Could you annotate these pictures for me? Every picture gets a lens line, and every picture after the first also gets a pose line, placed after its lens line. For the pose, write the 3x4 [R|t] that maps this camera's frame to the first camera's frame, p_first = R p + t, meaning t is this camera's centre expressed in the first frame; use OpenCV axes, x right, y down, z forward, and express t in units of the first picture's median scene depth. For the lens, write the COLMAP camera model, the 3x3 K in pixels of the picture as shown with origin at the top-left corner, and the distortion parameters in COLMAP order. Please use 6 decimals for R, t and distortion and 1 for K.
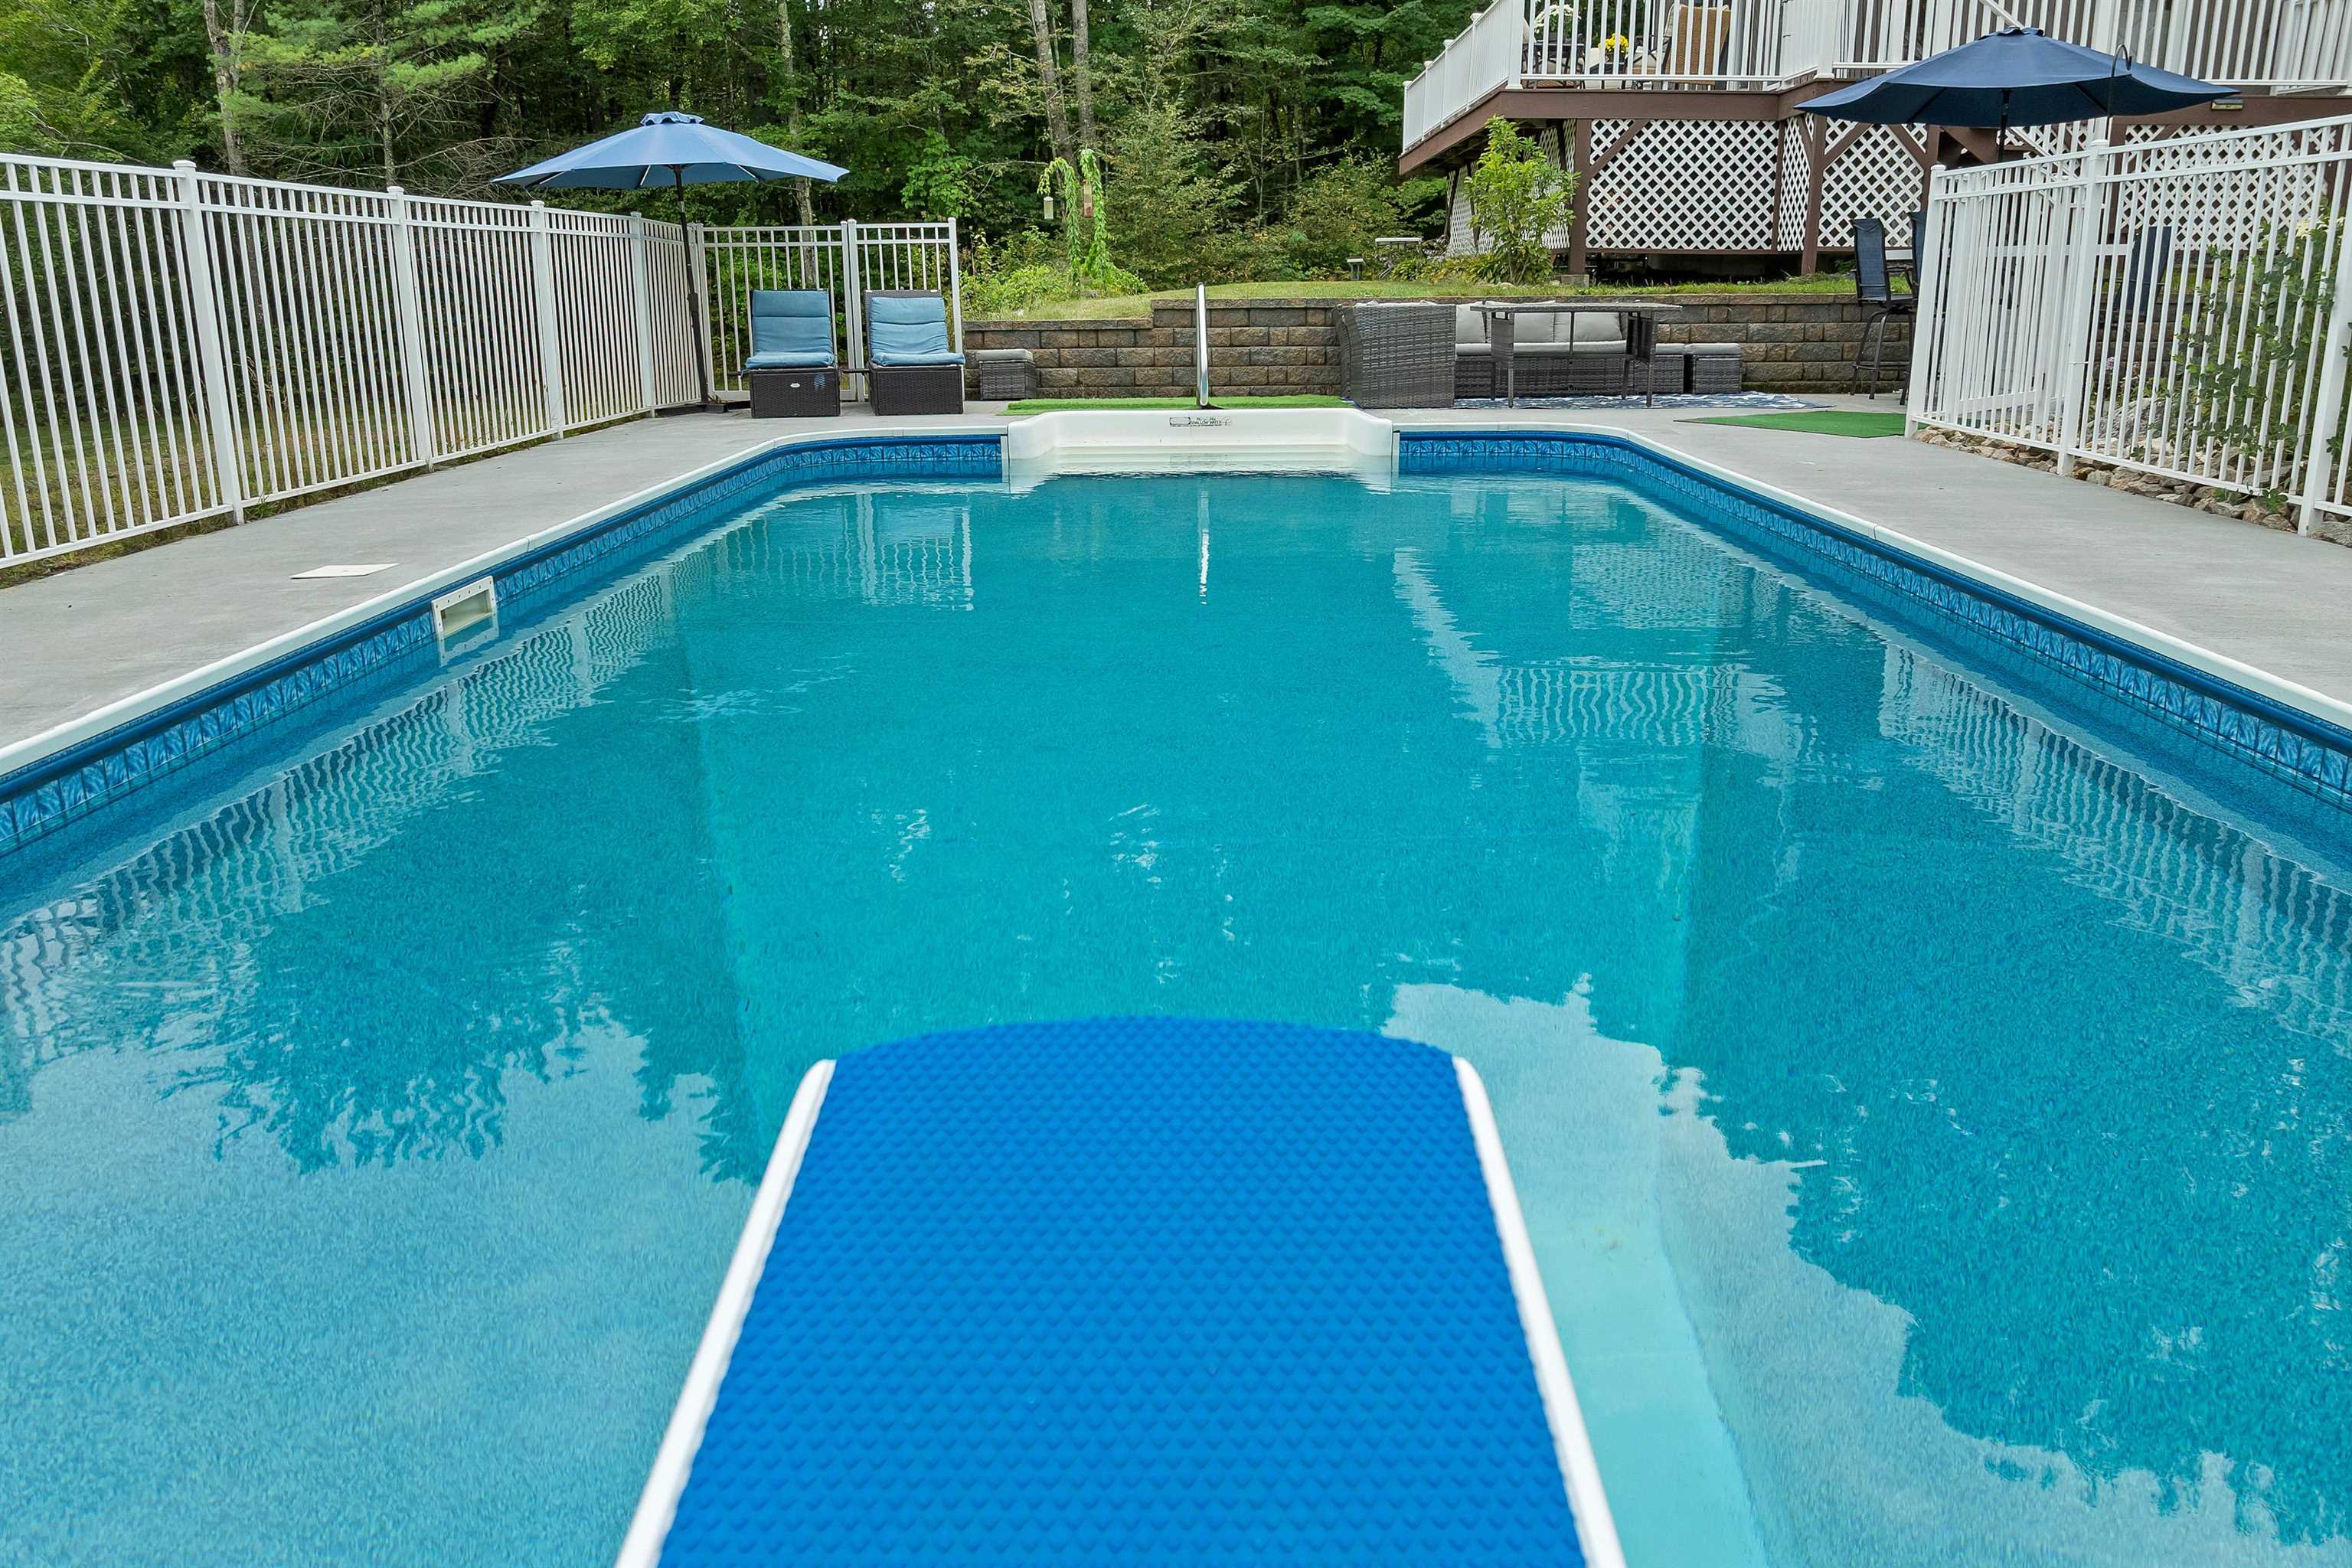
lens RADIAL K [[1693.7, 0, 1176.0], [0, 1693.7, 784.0], [0, 0, 1]] dist [-0.044893, 0.011487]
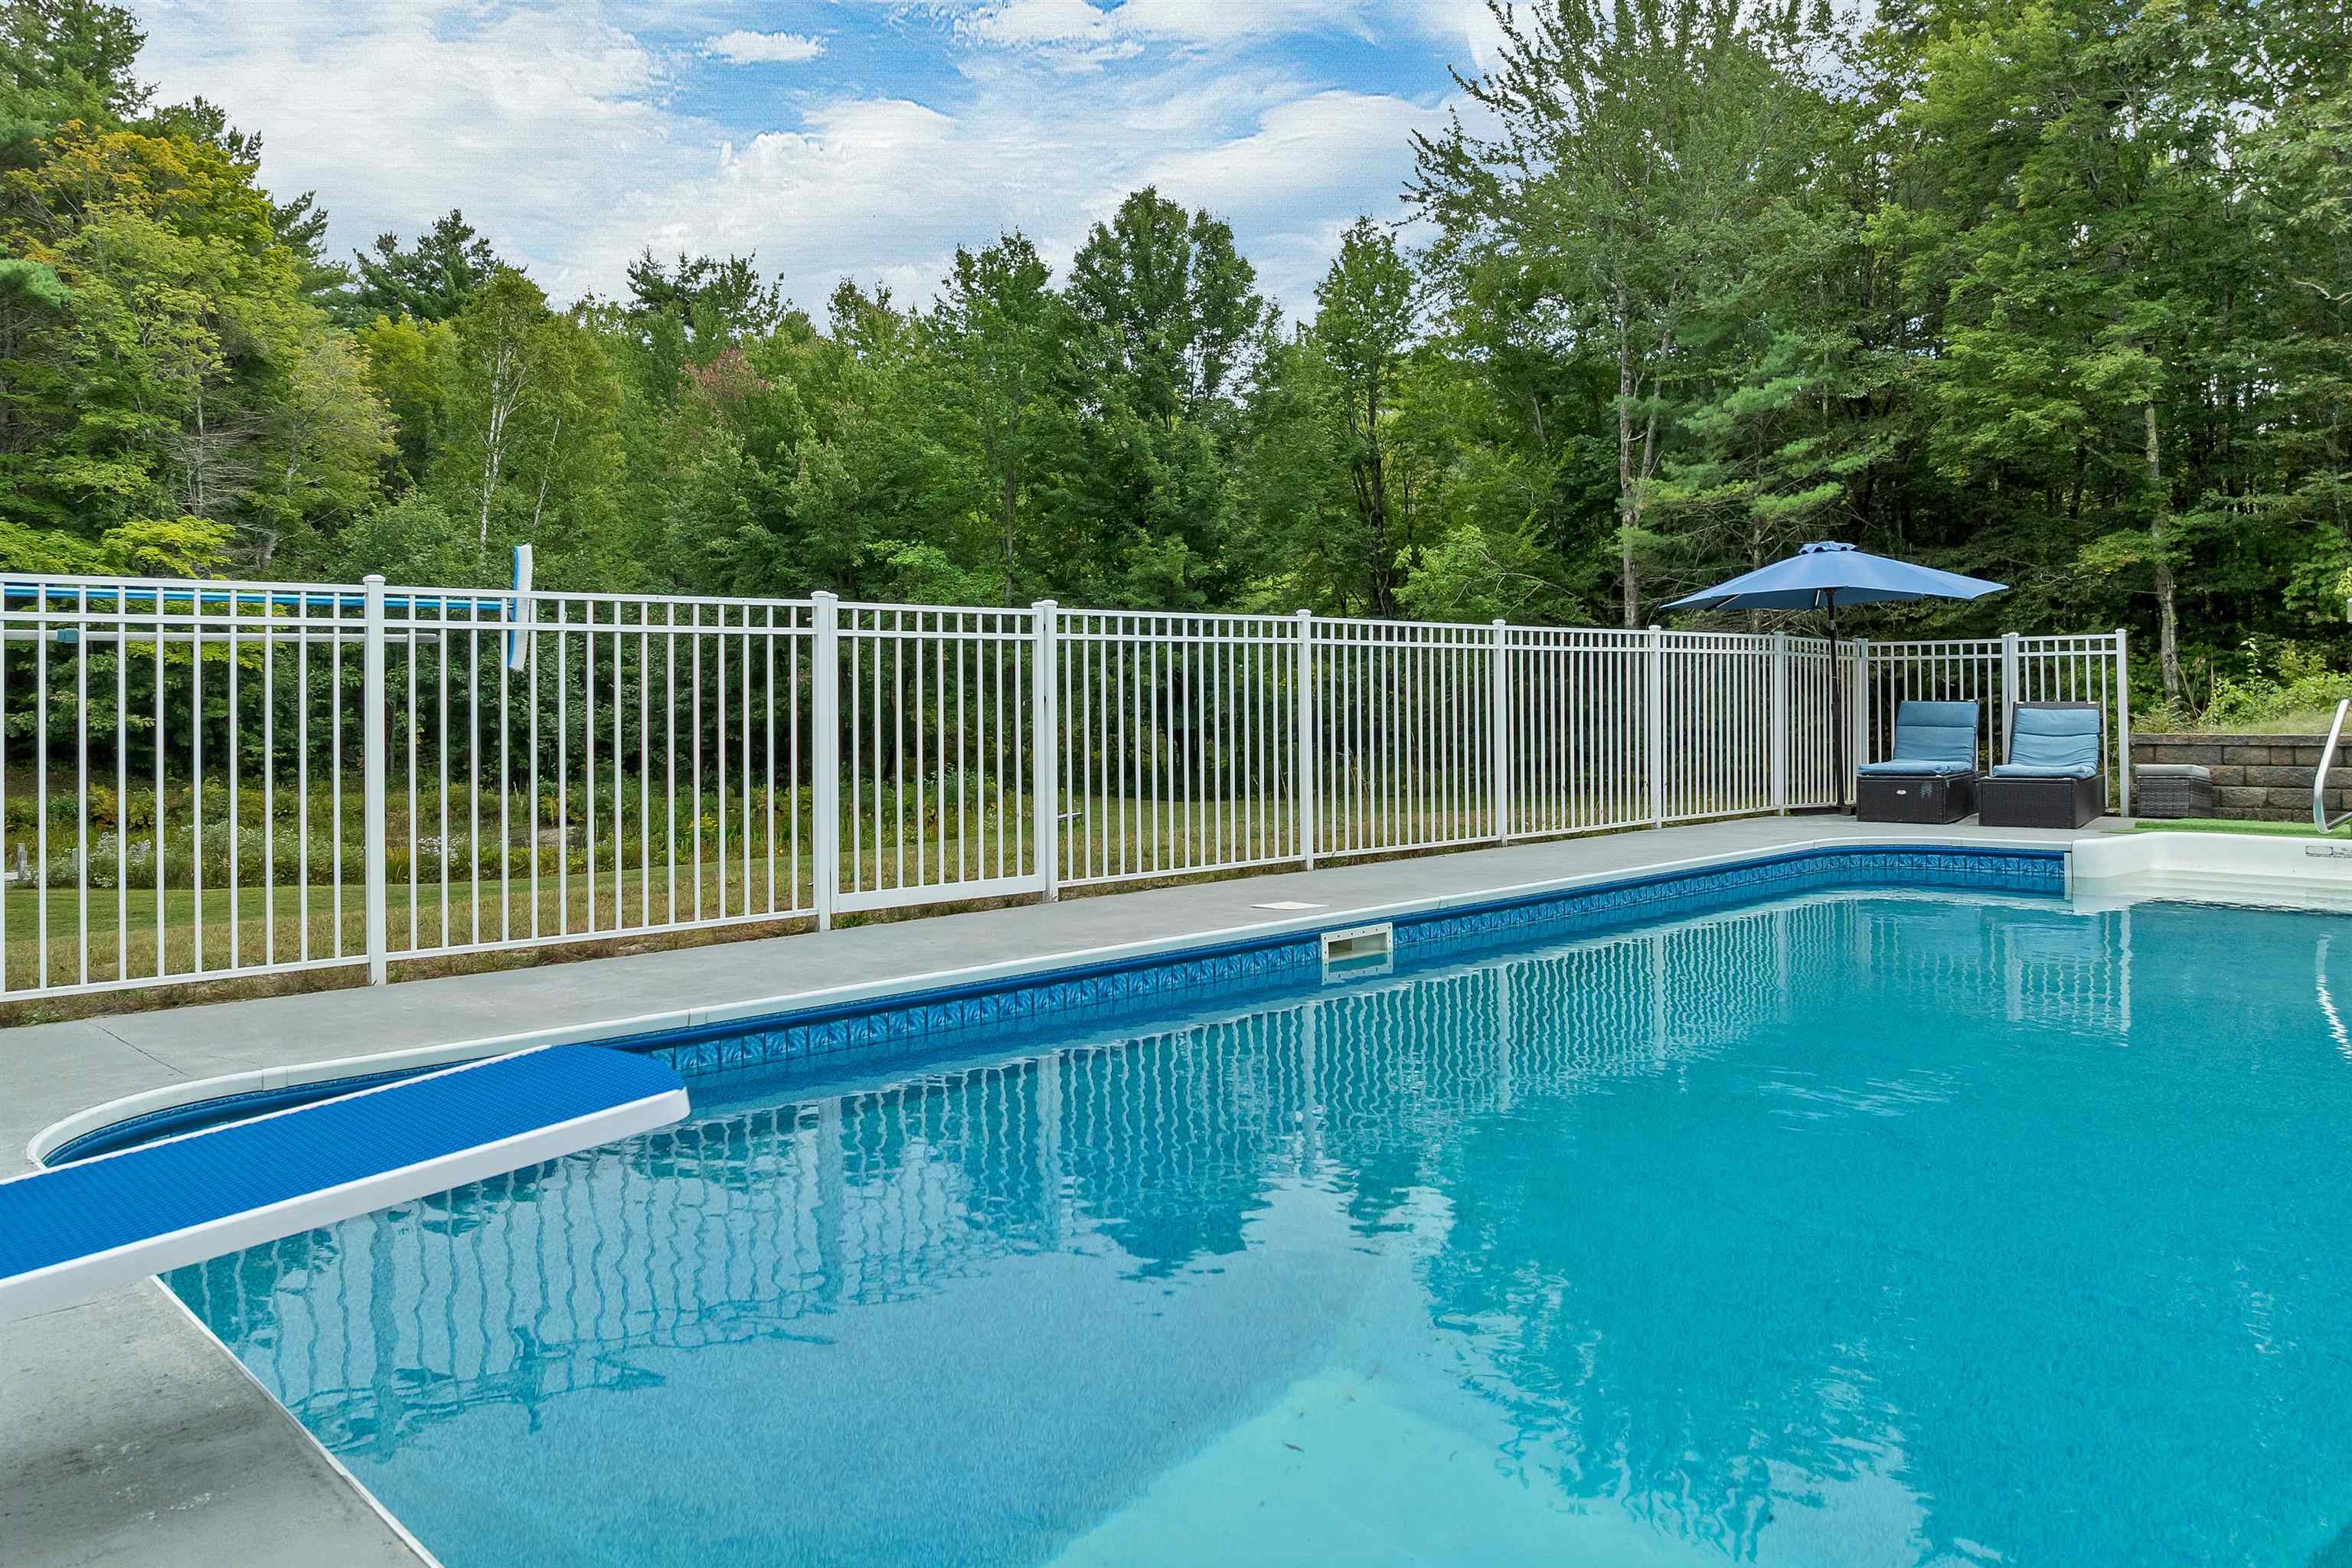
lens RADIAL K [[1729.1, 0, 1136.5], [0, 1729.1, 689.3], [0, 0, 1]] dist [-0.049953, 0.003573]
pose [[0.682472, -0.000651, -0.730911, 0.190518], [-0.206469, 0.959101, -0.193640, -0.000491], [0.701143, 0.283064, 0.654425, -0.015404]]
